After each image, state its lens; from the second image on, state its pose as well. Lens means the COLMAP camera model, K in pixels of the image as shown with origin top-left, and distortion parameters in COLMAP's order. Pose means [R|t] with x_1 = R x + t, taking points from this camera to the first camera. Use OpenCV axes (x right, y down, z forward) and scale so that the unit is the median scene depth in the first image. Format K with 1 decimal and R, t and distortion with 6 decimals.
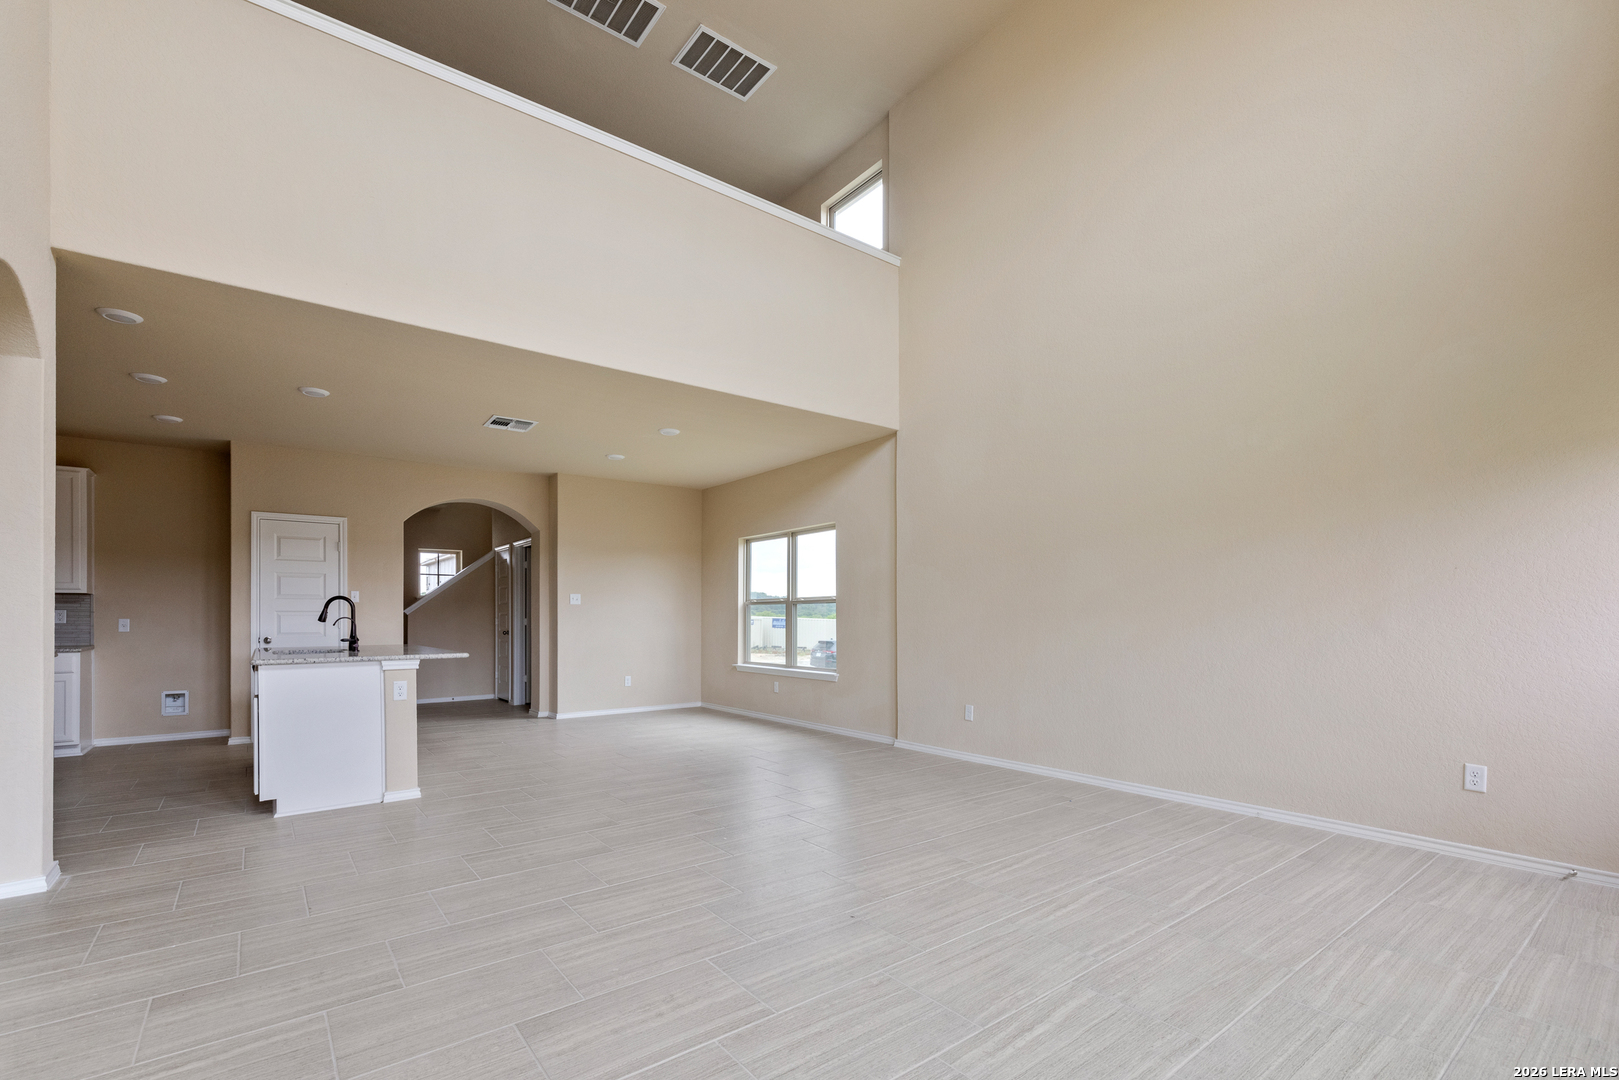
lens RADIAL K [[698.6, 0, 809.5], [0, 698.6, 540.0], [0, 0, 1]] dist [0.000964, -0.000097]
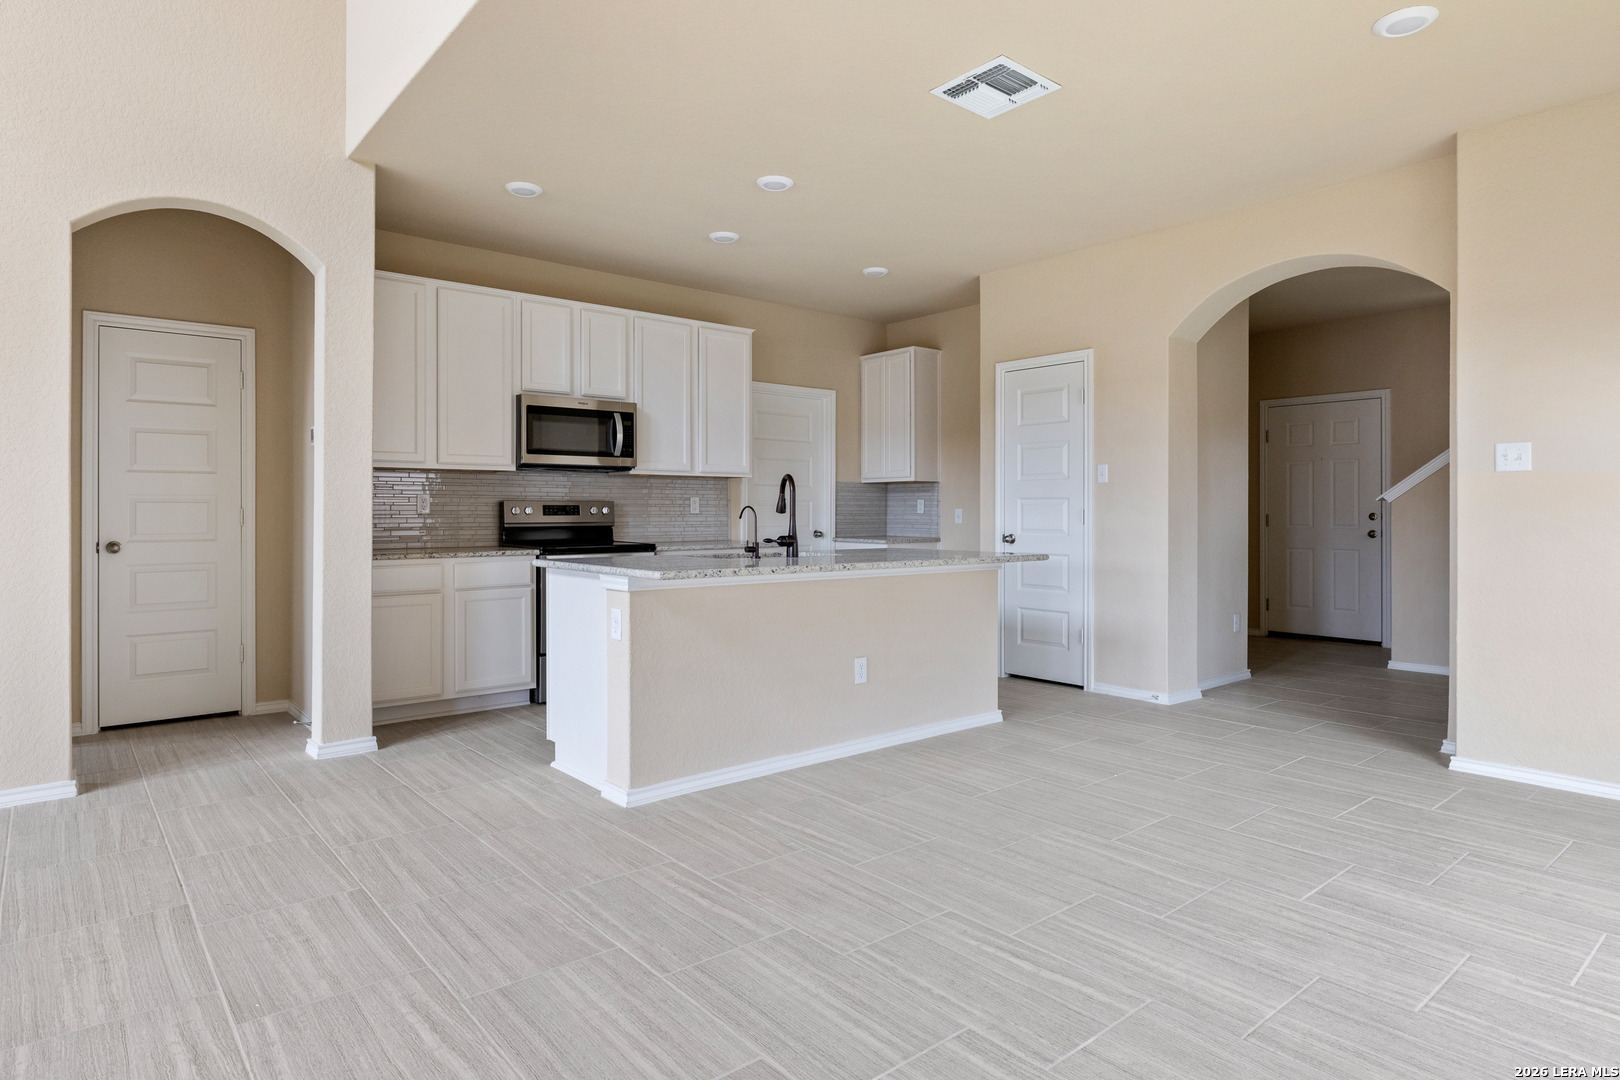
lens RADIAL K [[904.3, 0, 827.1], [0, 904.3, 512.4], [0, 0, 1]] dist [0.001834, 0.000014]
pose [[0.063432, 0.004075, -0.997978, 0.141581], [0.107560, 0.994139, 0.010896, 0.087688], [0.992173, -0.108033, 0.062622, 0.771614]]
